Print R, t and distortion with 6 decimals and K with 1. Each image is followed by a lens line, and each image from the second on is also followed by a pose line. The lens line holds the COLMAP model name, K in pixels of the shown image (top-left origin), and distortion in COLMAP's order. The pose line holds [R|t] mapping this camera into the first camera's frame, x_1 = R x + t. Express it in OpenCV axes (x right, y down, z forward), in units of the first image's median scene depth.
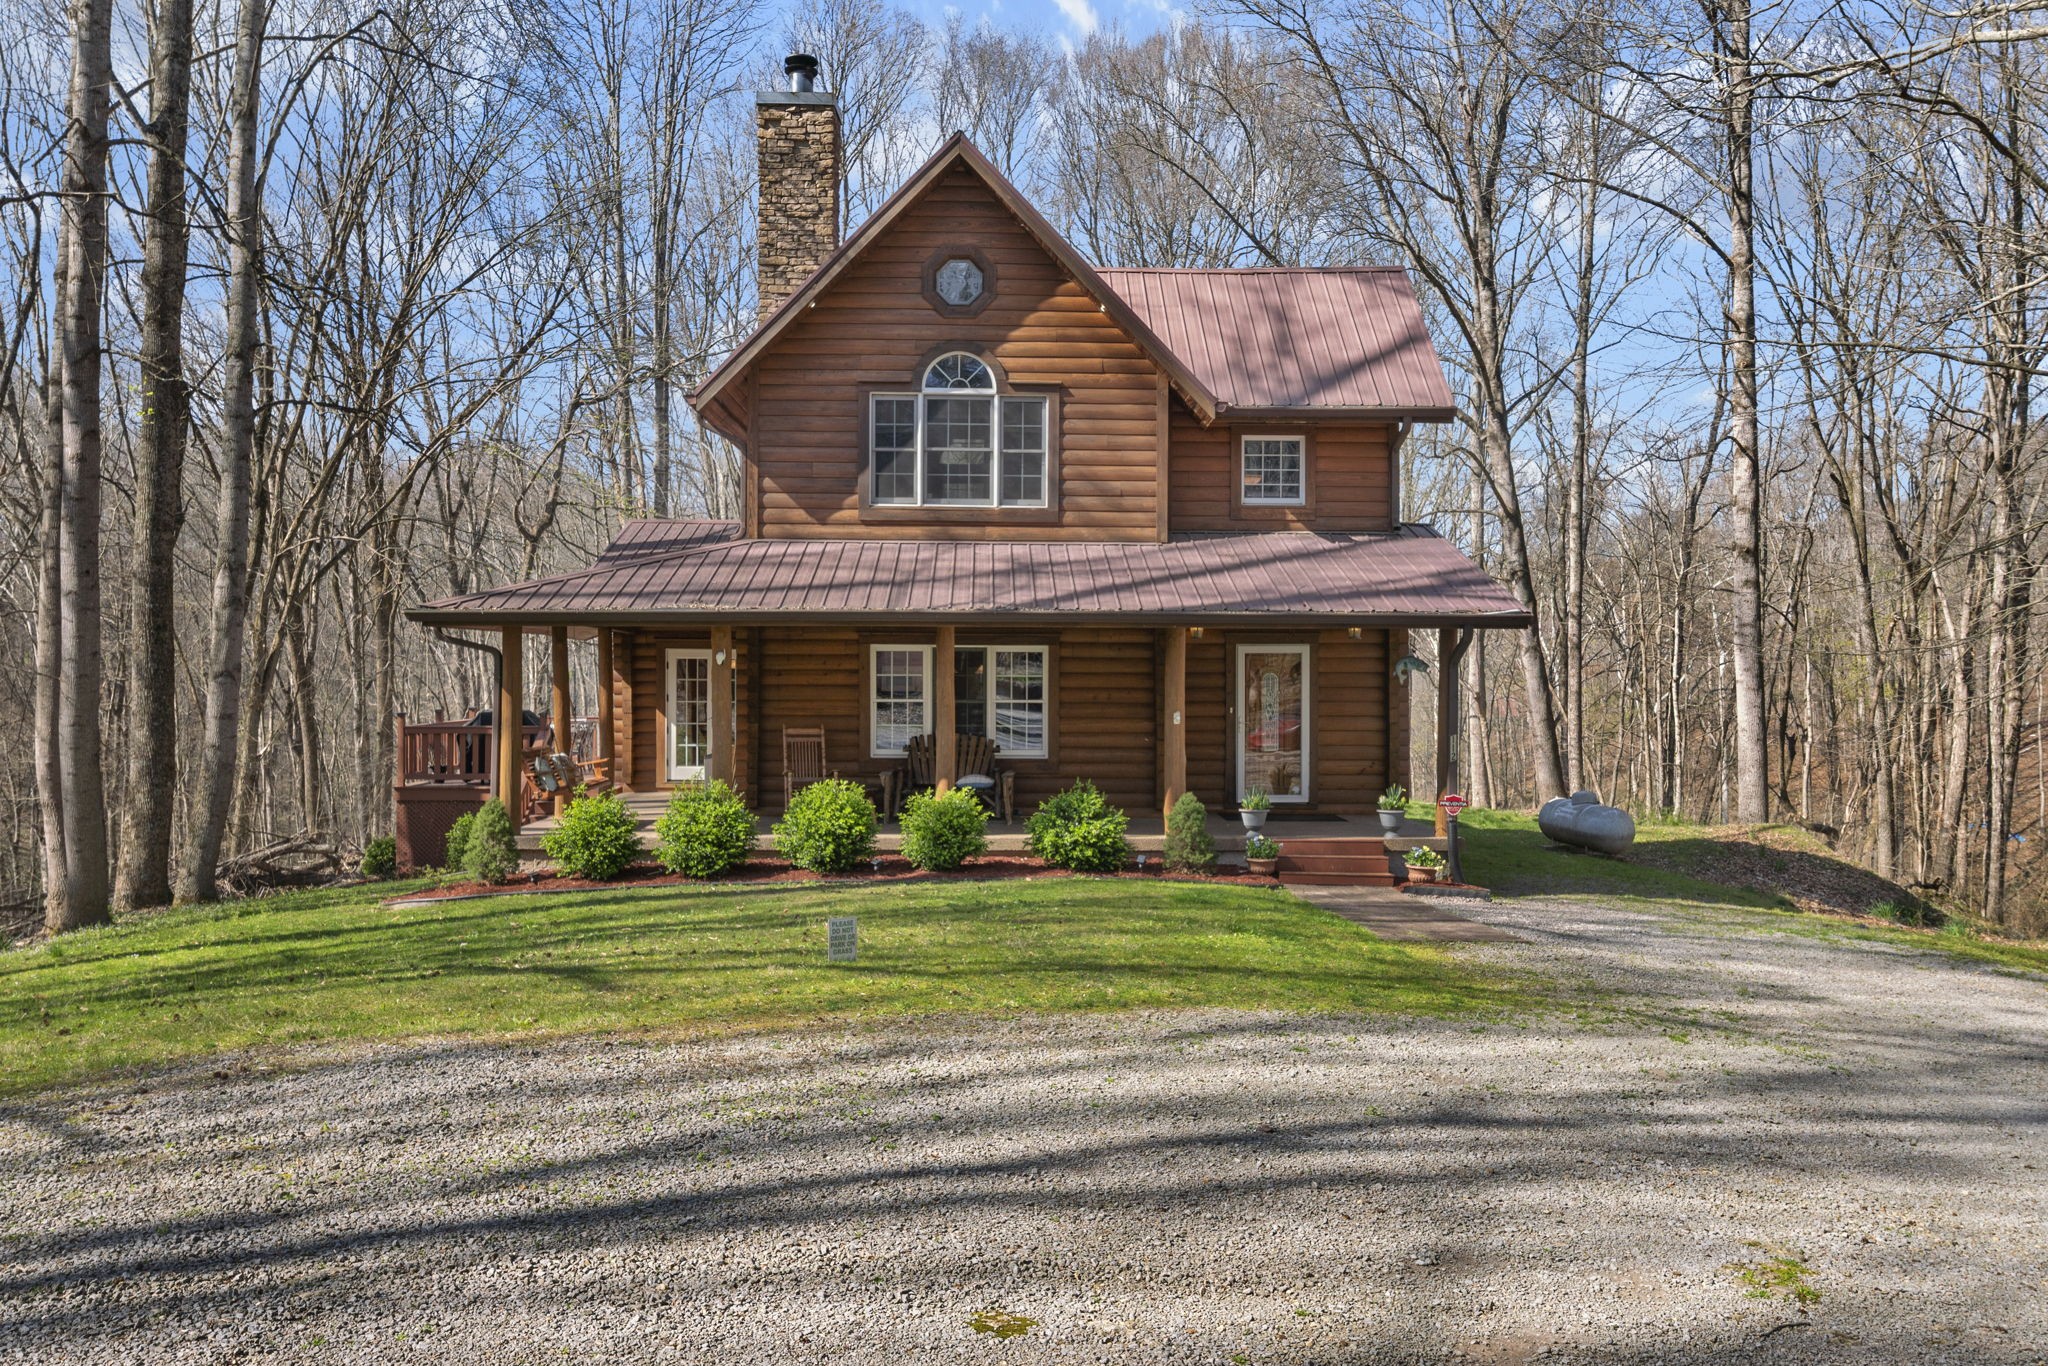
lens RADIAL K [[1696.7, 0, 1023.6], [0, 1696.7, 679.4], [0, 0, 1]] dist [0.002162, 0.010118]
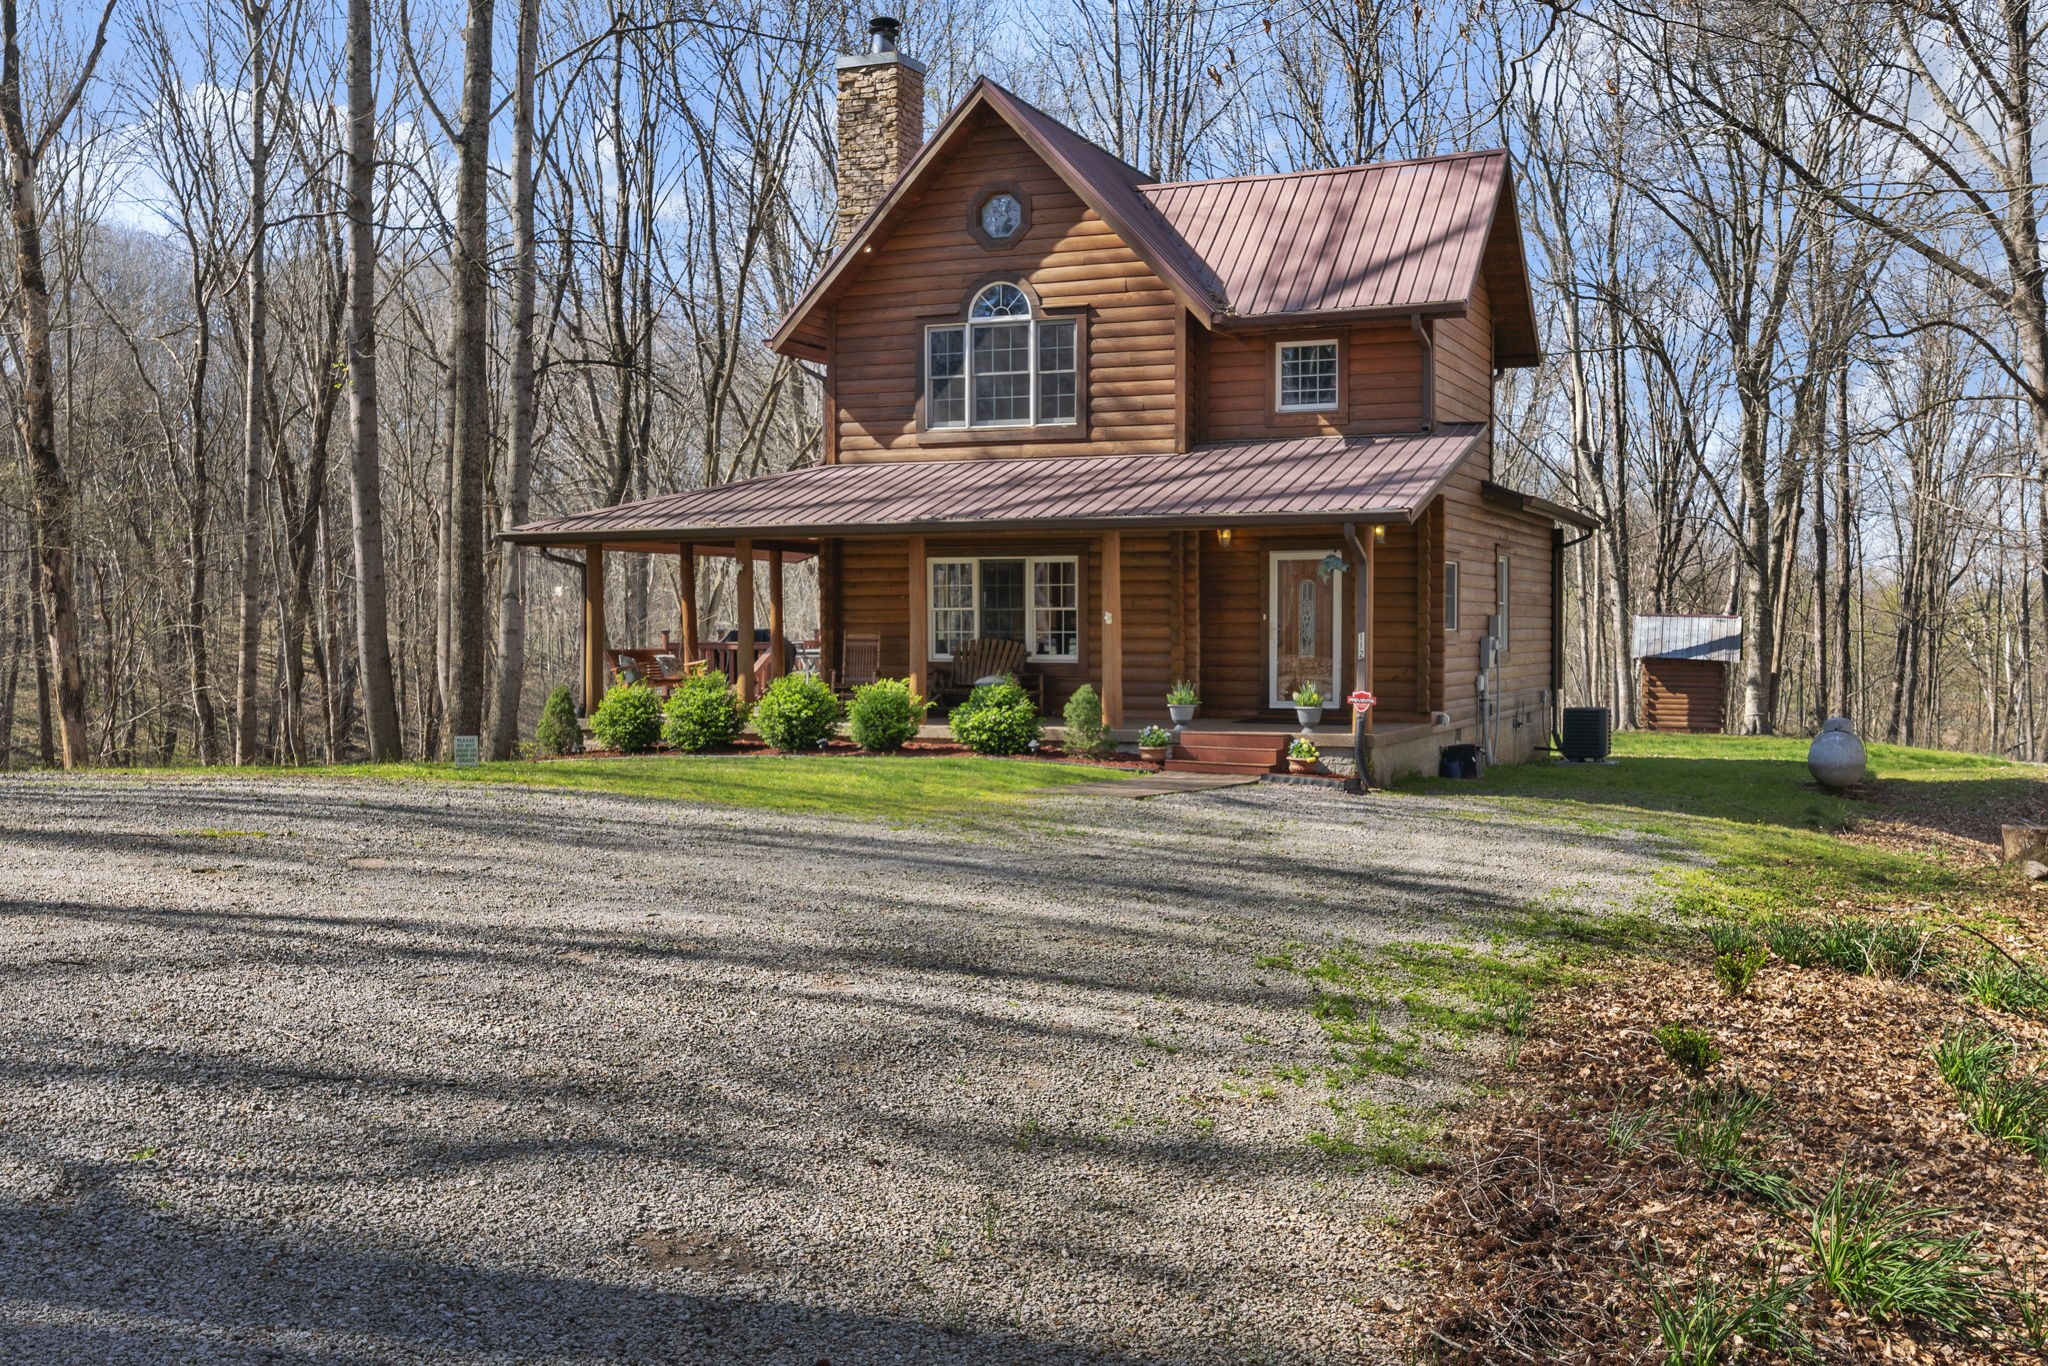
lens RADIAL K [[2019.1, 0, 1025.1], [0, 2019.1, 683.1], [0, 0, 1]] dist [0.028981, 0.000000]
pose [[0.910994, 0.006004, -0.412375, 0.501399], [0.002242, 0.999807, 0.019509, 0.034554], [0.412413, -0.018697, 0.910805, -0.156200]]
